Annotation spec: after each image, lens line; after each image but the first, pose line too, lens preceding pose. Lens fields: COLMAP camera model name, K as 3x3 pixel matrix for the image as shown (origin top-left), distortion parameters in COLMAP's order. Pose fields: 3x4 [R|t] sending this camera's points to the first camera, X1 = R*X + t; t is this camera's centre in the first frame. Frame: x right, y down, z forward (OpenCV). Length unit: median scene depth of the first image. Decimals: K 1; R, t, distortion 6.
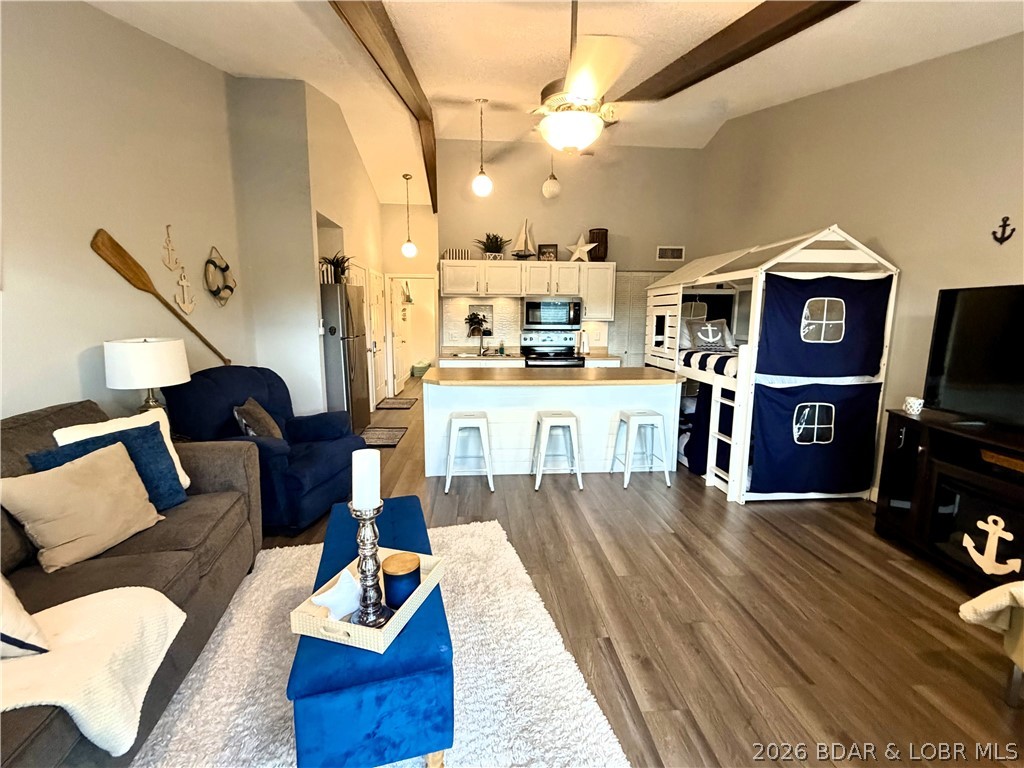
lens RADIAL K [[445.9, 0, 510.8], [0, 445.9, 382.5], [0, 0, 1]] dist [-0.000398, -0.000030]
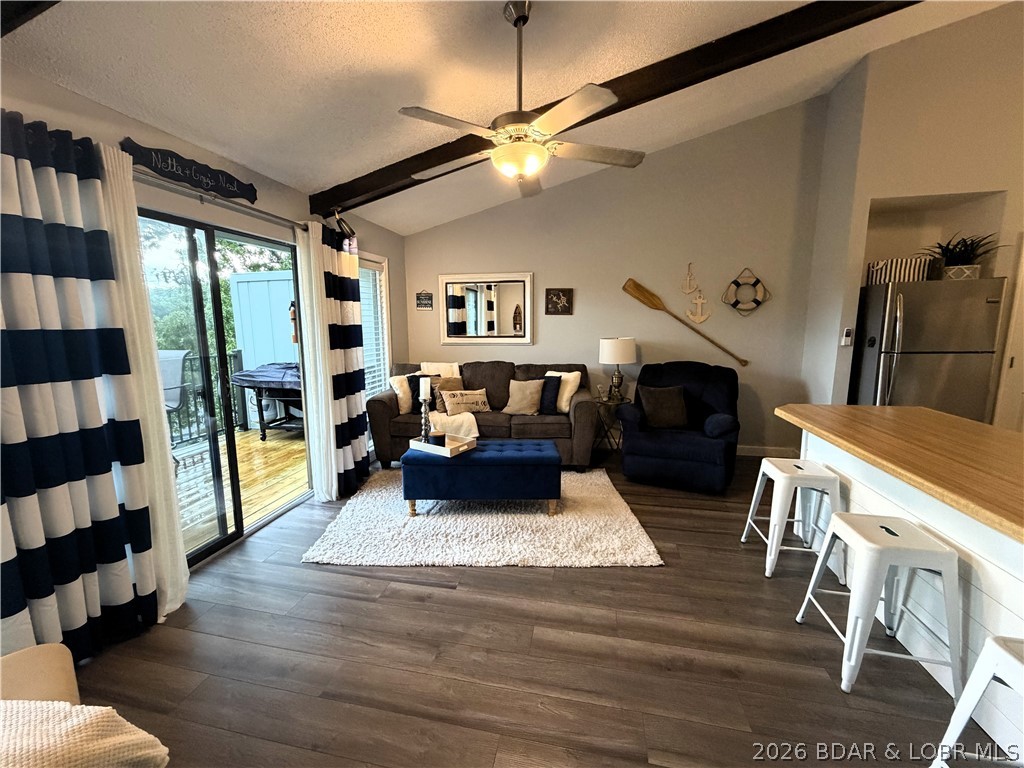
lens RADIAL K [[408.5, 0, 510.5], [0, 408.5, 383.1], [0, 0, 1]] dist [-0.000354, 0.000135]
pose [[-0.277100, 0.140411, -0.950526, 0.519380], [-0.134216, 0.973910, 0.182992, -0.093076], [0.951421, 0.178283, -0.251025, 0.587725]]
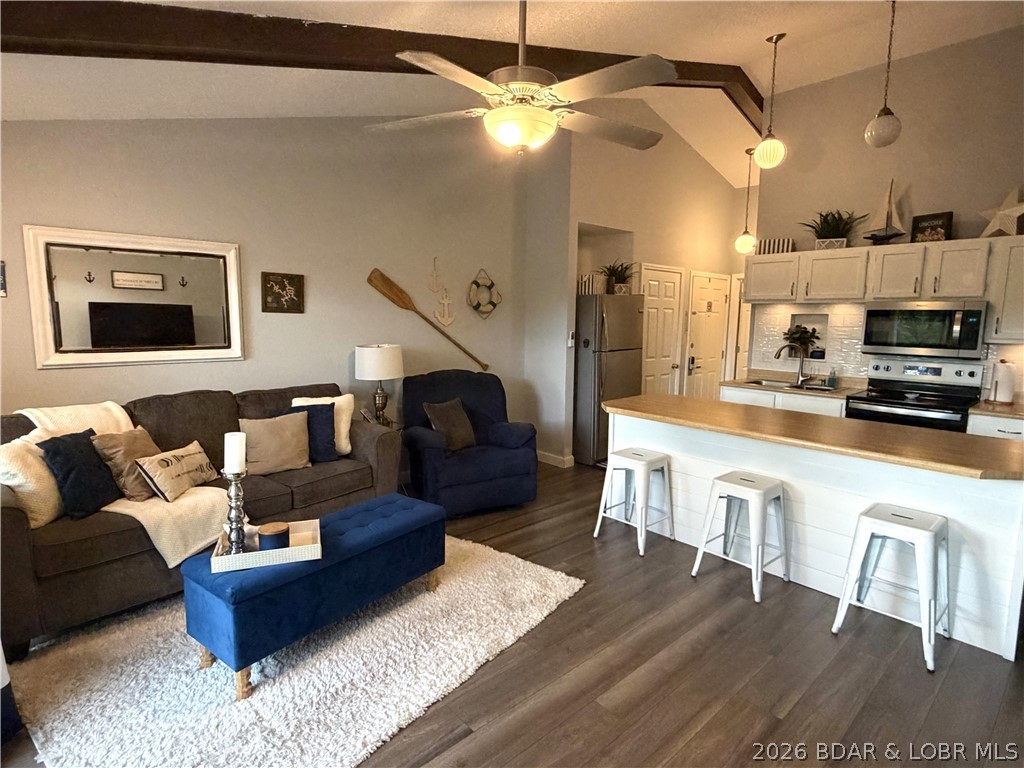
lens RADIAL K [[532.8, 0, 512.0], [0, 532.8, 384.0], [0, 0, 1]] dist [0.000480, -0.000085]
pose [[0.607002, 0.102773, -0.788027, 0.432071], [-0.124646, 0.991642, 0.033316, -0.047986], [0.784865, 0.078001, 0.614738, 0.176759]]
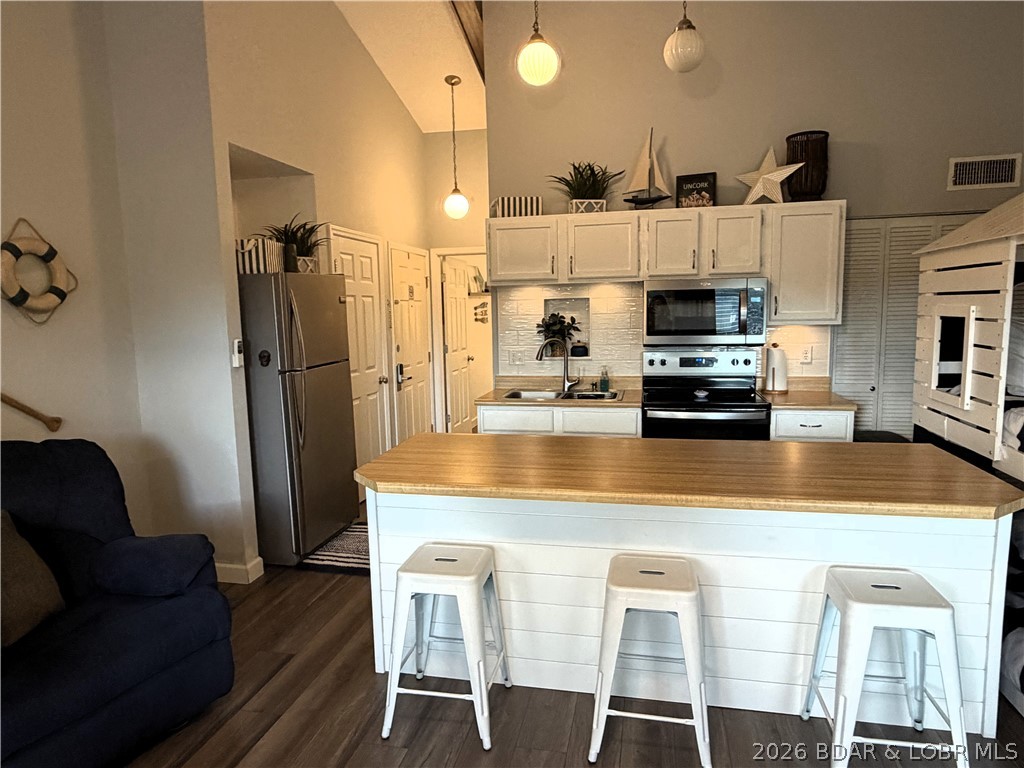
lens RADIAL K [[646.9, 0, 510.6], [0, 646.9, 386.7], [0, 0, 1]] dist [-0.001365, 0.000431]
pose [[0.957228, 0.009724, -0.289172, 0.126083], [-0.015683, 0.999710, -0.018298, -0.073087], [0.288910, 0.022050, 0.957102, 0.332821]]
